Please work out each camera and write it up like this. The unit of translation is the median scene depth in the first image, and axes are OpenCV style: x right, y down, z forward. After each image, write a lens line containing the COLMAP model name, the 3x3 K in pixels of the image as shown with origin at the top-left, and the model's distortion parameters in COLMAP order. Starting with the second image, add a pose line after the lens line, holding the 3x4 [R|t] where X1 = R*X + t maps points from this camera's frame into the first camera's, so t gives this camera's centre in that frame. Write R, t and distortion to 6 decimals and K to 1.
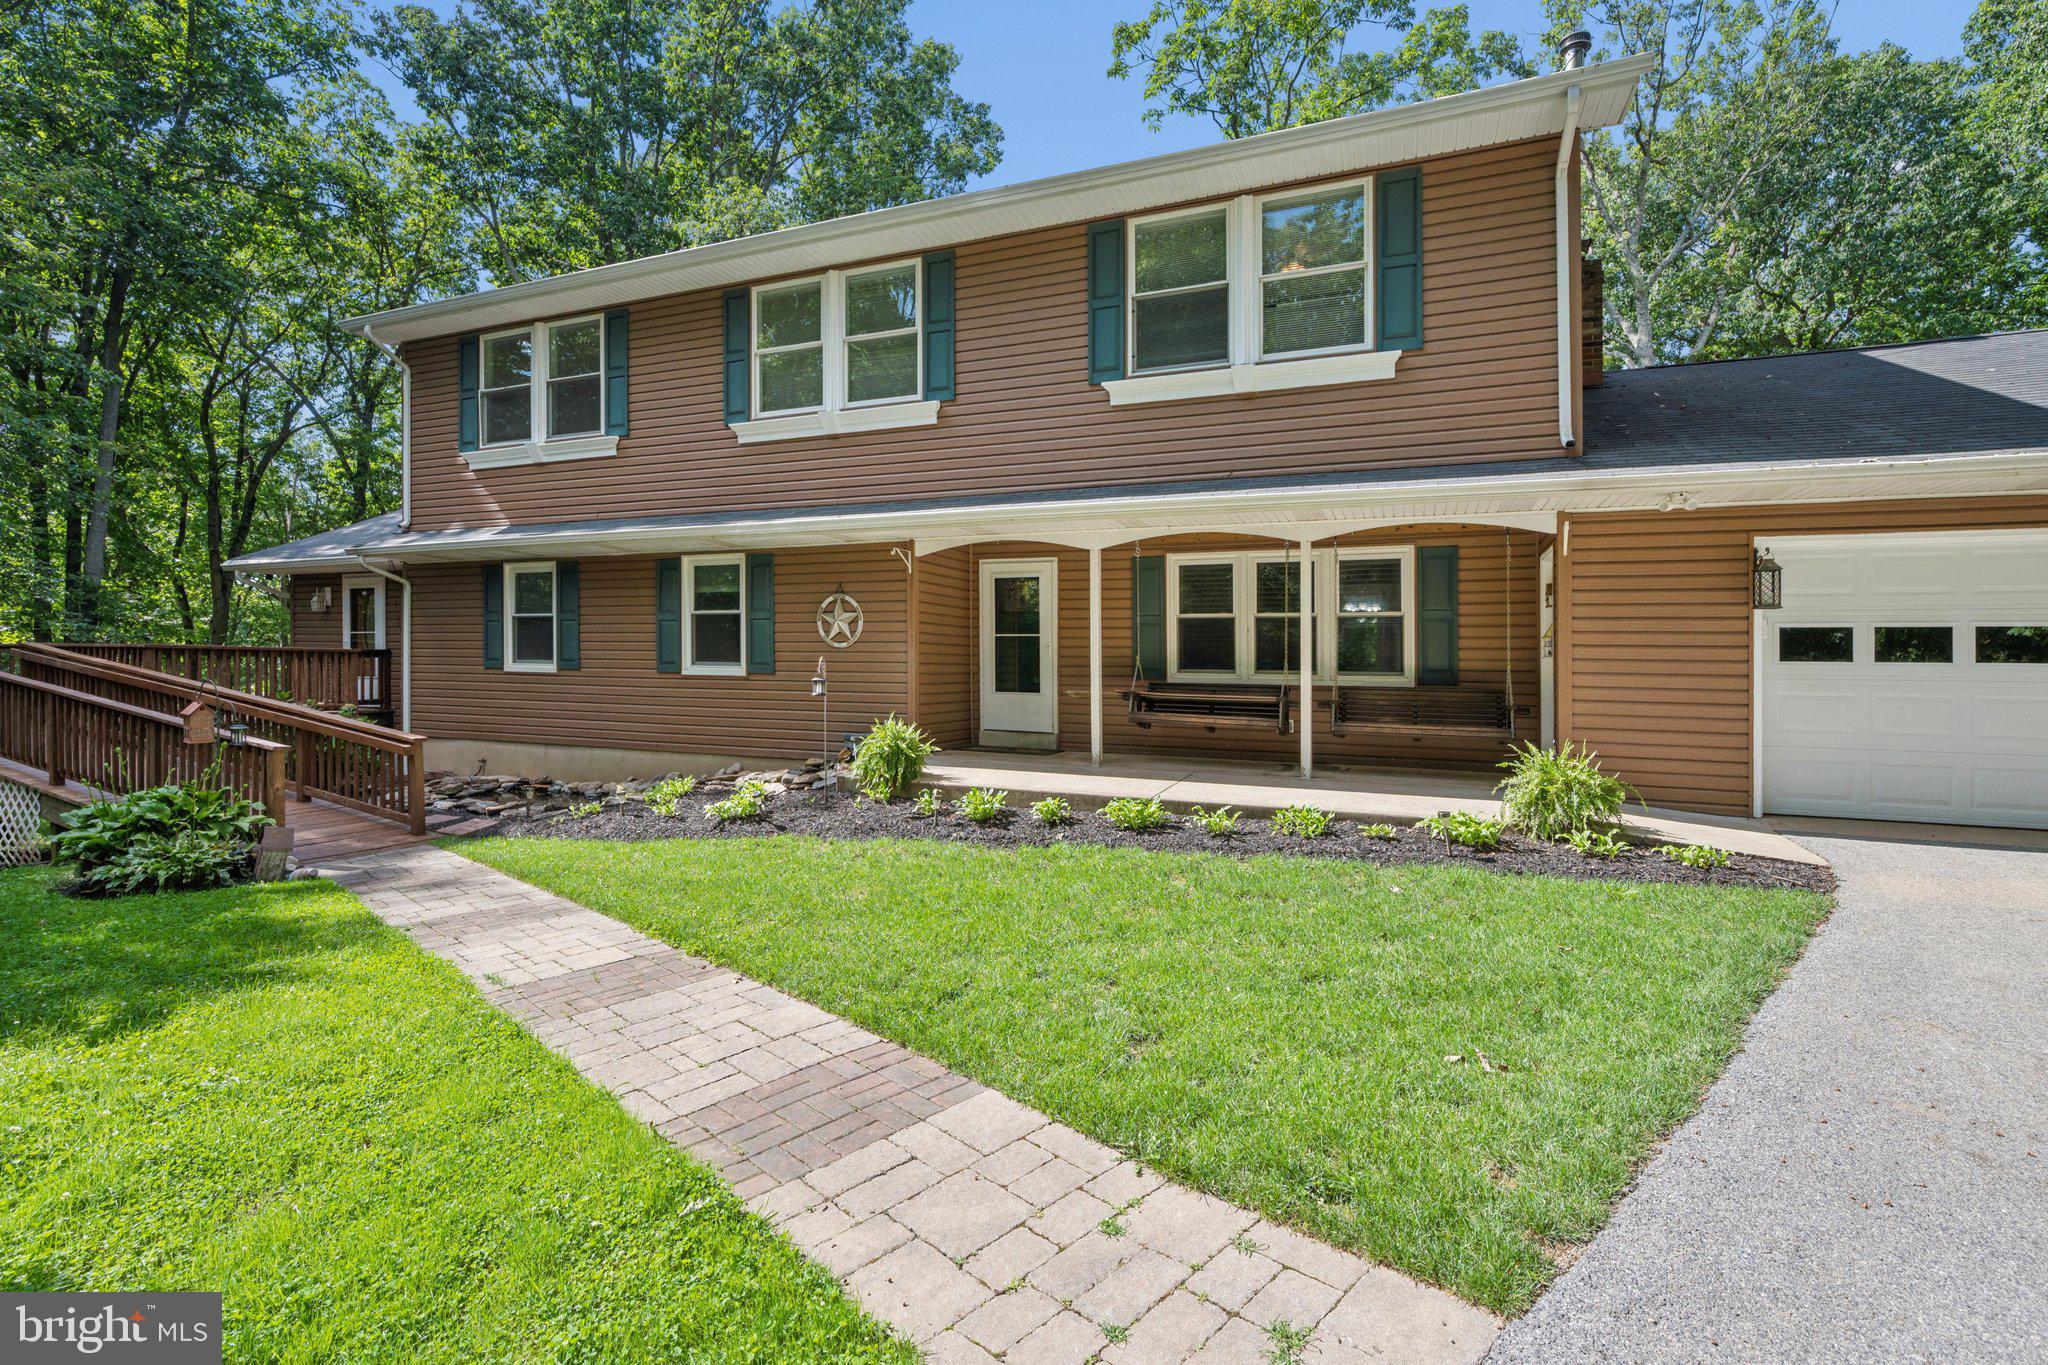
lens RADIAL K [[931.7, 0, 1024.0], [0, 931.7, 682.5], [0, 0, 1]] dist [0.003590, -0.004957]
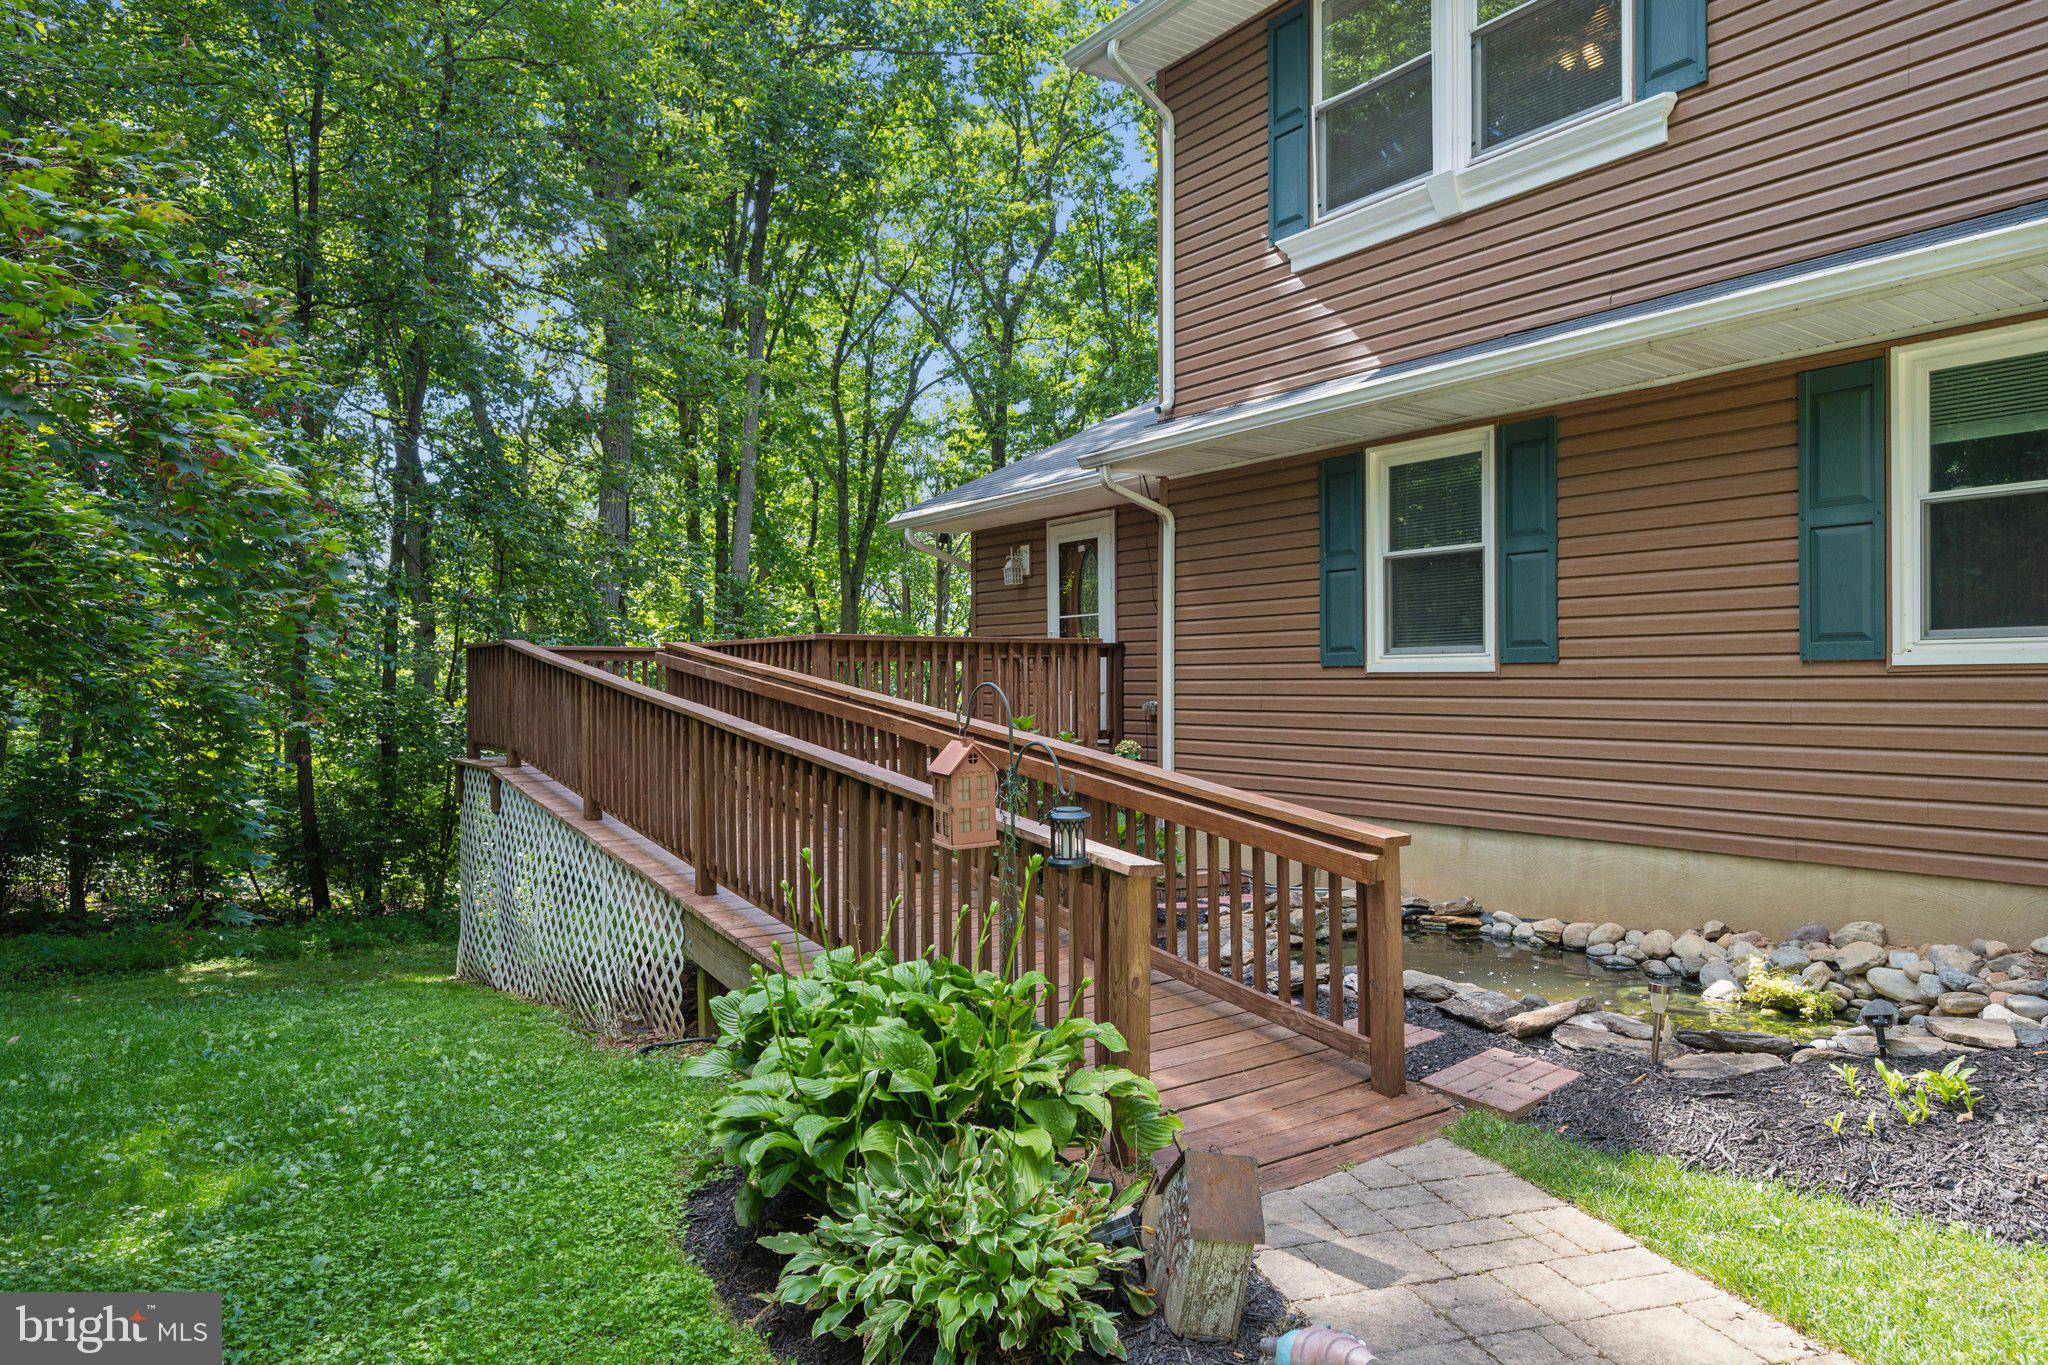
lens RADIAL K [[1268.0, 0, 1024.0], [0, 1268.0, 682.5], [0, 0, 1]] dist [-0.001568, 0.000384]
pose [[0.845832, -0.018132, -0.533141, -0.362165], [0.010380, 0.999792, -0.017534, 0.003333], [0.533348, 0.009296, 0.845845, 0.351496]]
